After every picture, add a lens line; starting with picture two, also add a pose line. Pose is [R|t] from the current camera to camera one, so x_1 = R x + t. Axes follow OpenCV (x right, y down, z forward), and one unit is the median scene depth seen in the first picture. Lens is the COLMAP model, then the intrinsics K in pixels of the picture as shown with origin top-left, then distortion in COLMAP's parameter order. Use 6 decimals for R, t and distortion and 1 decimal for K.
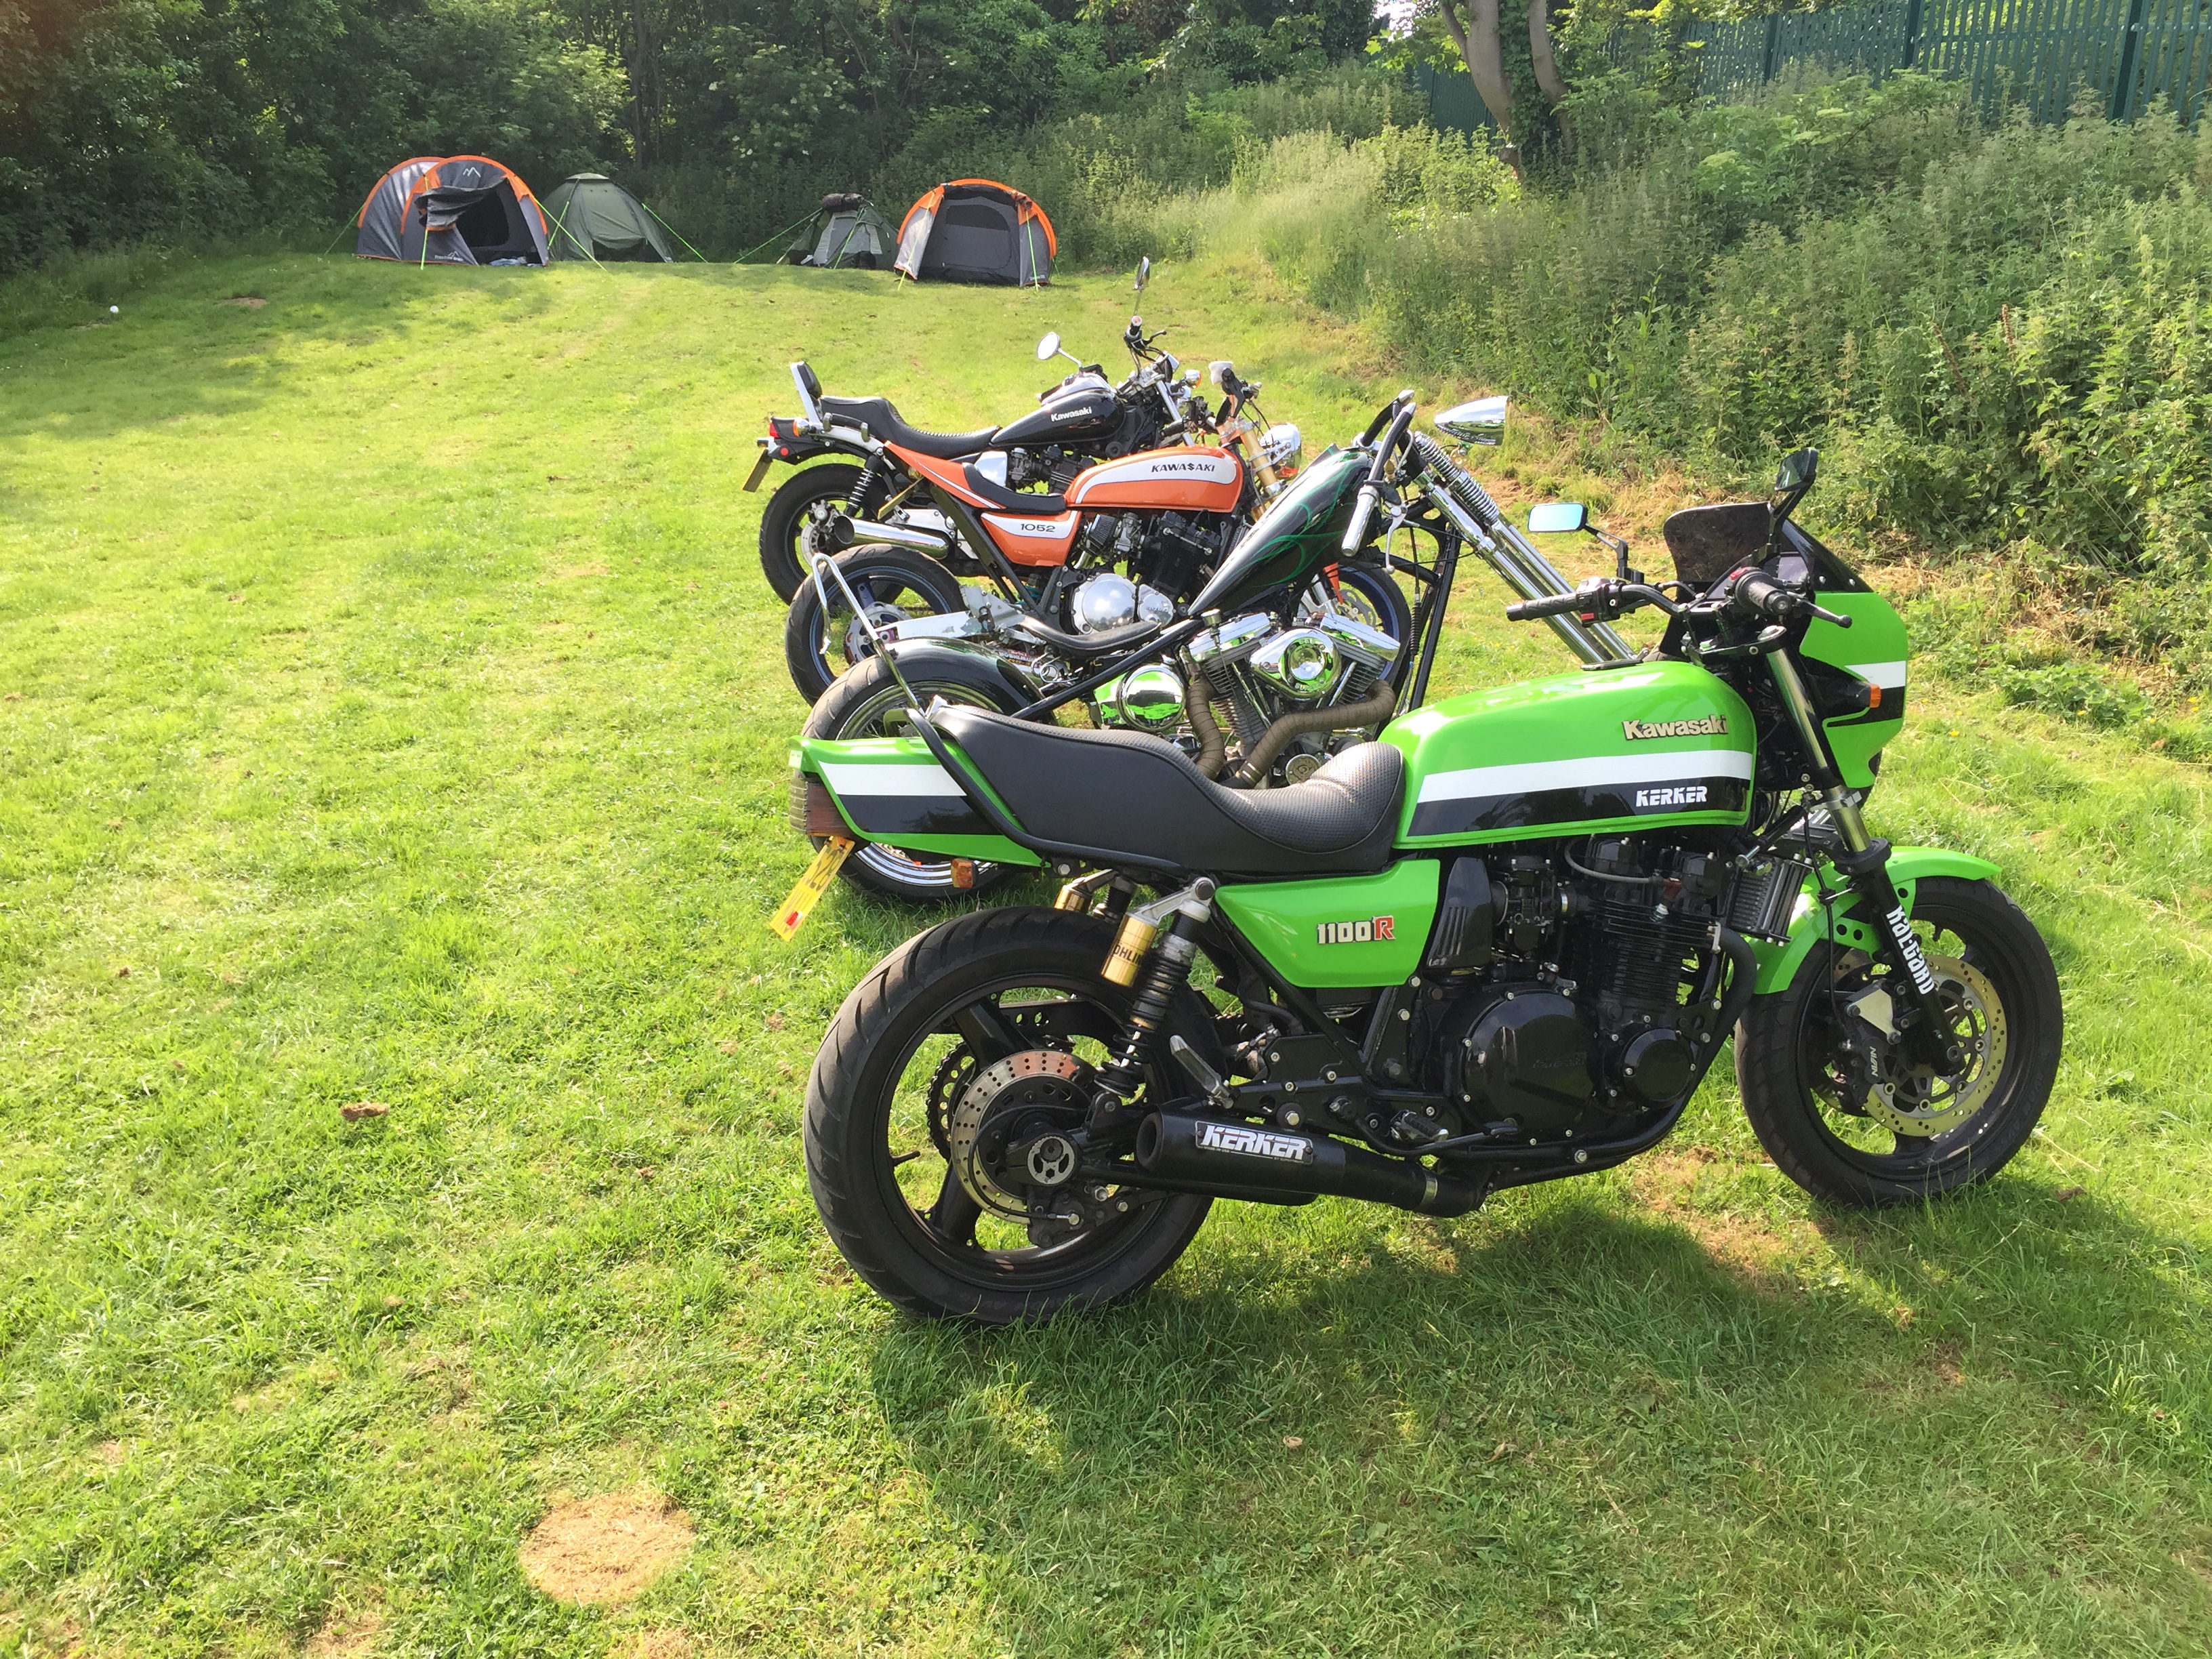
lens RADIAL K [[1894.4, 0, 1117.8], [0, 1894.4, 818.7], [0, 0, 1]] dist [0.082426, -0.104019]
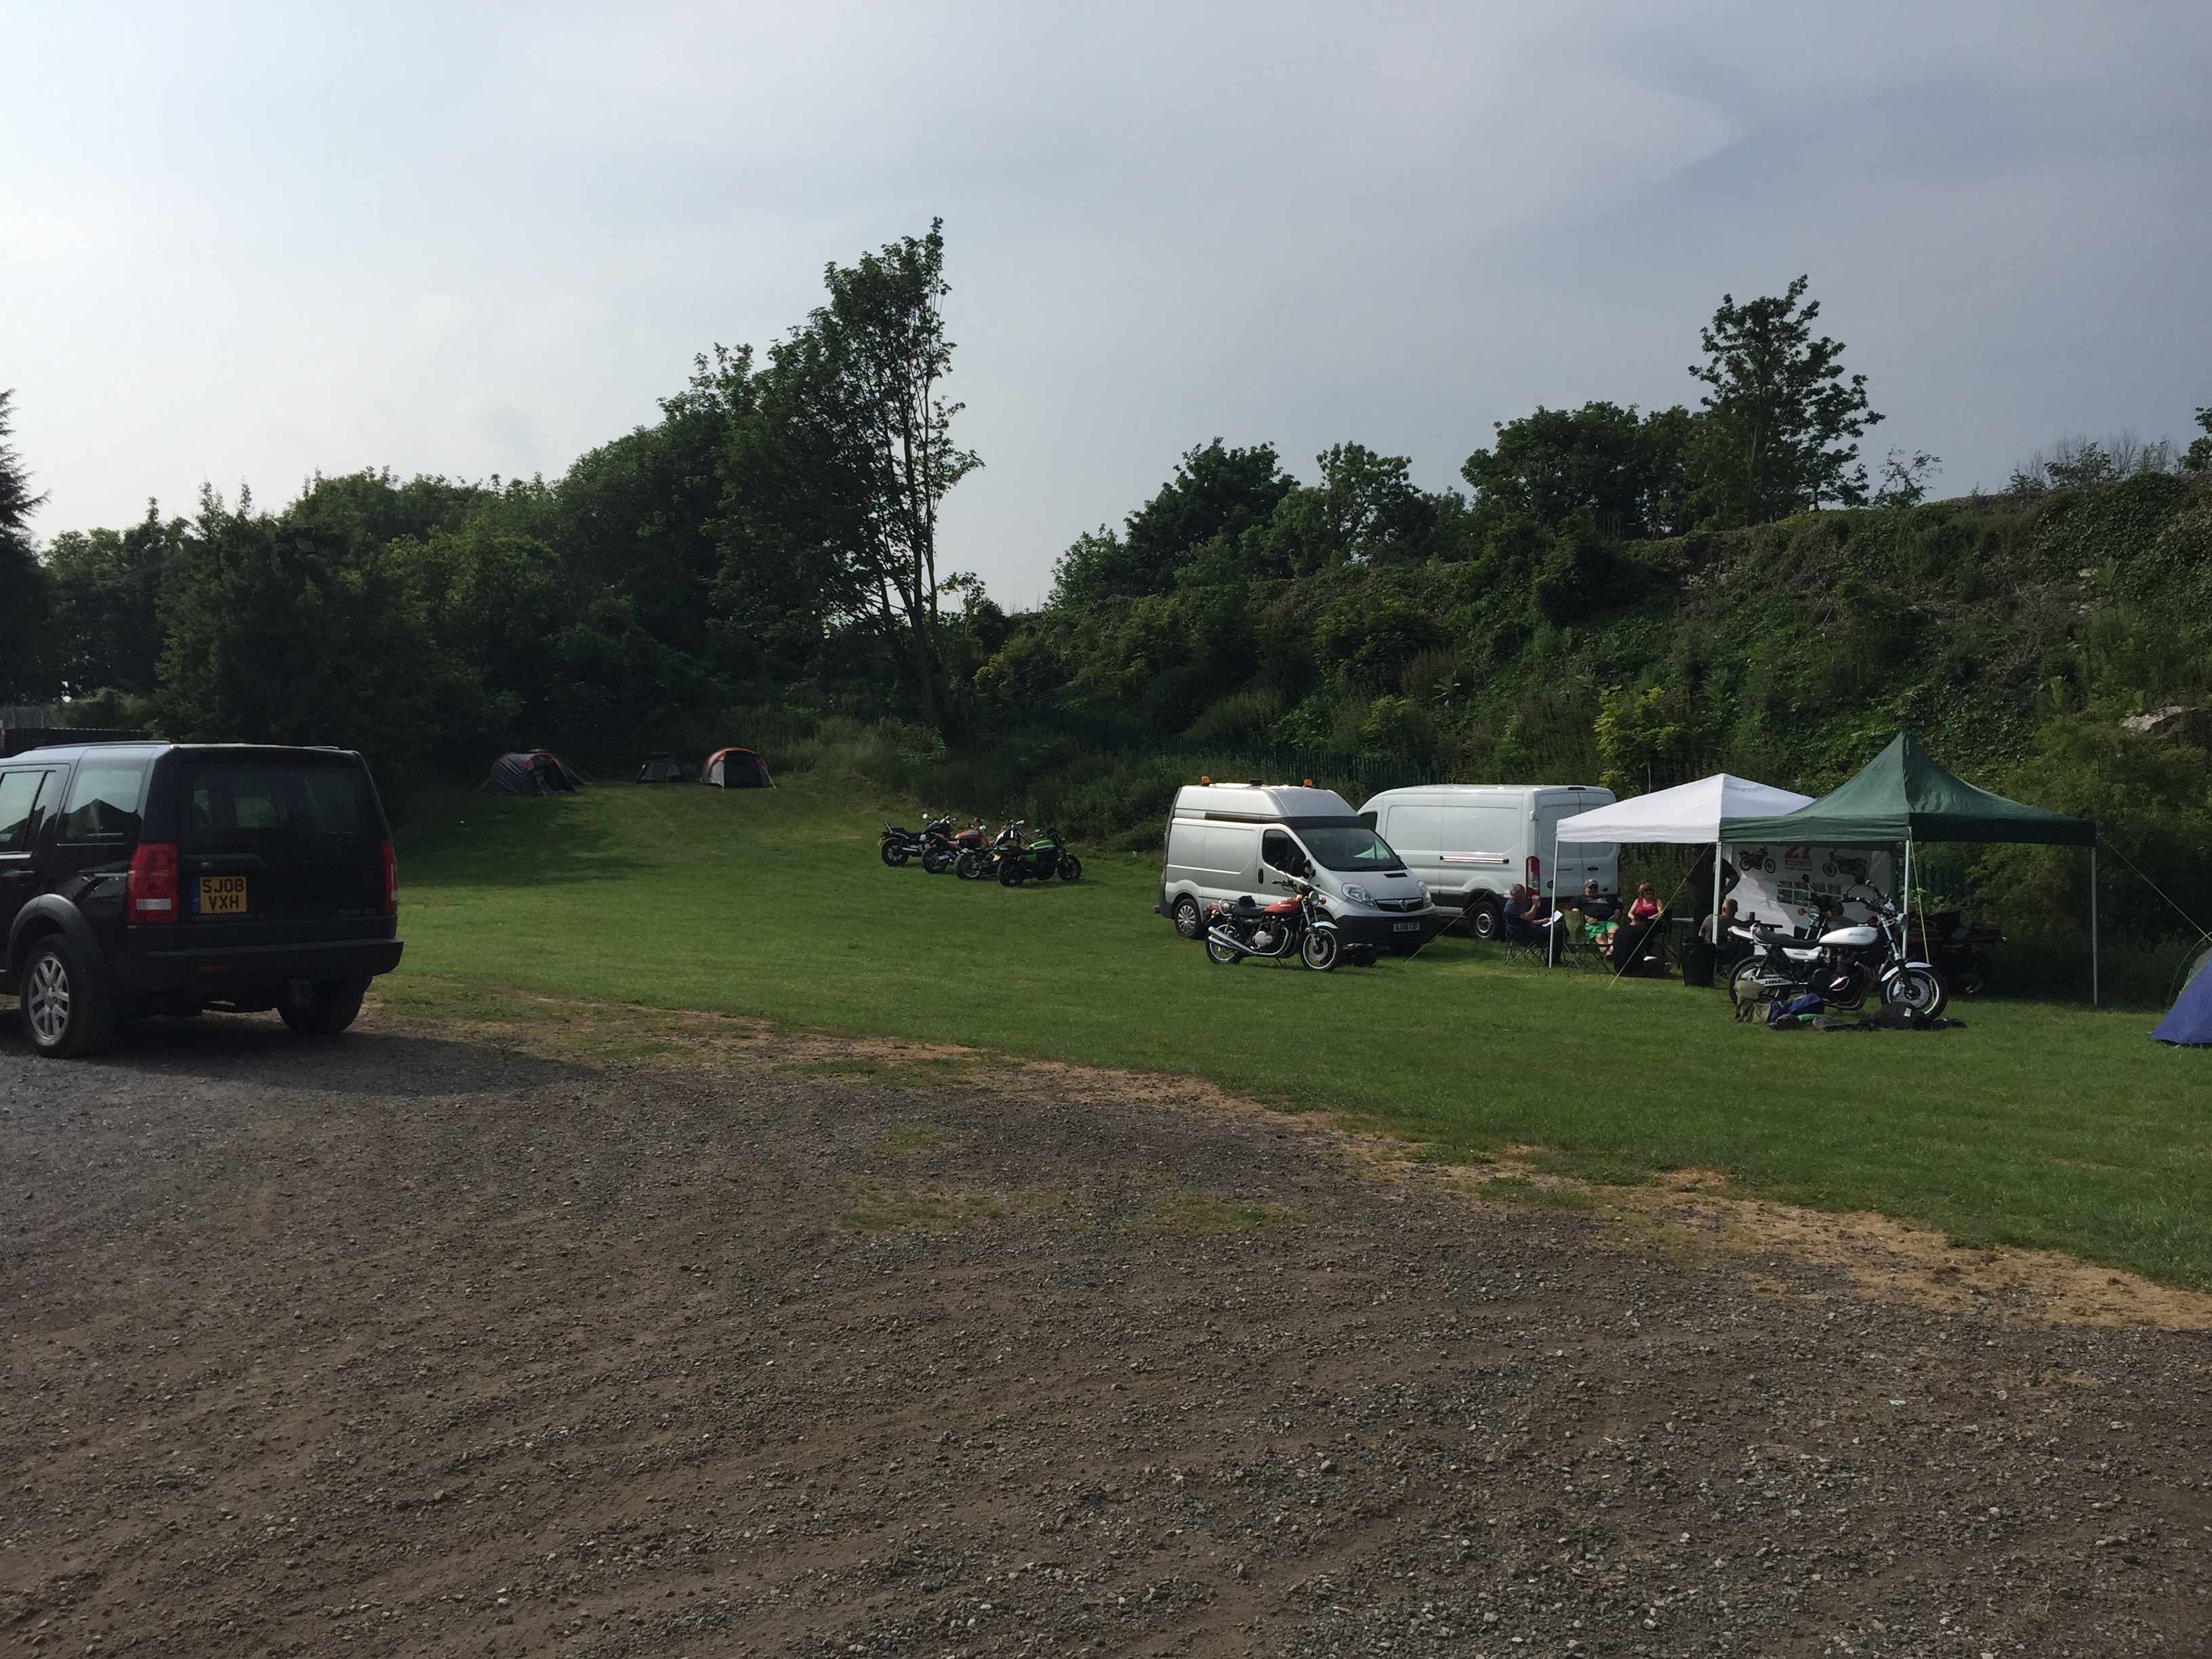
lens RADIAL K [[1894.4, 0, 1104.9], [0, 1894.4, 808.4], [0, 0, 1]] dist [0.082727, -0.113308]
pose [[0.926833, -0.071854, 0.368535, -1.570001], [0.145911, 0.973301, -0.177188, 0.779955], [-0.345964, 0.217997, 0.912571, -4.202237]]
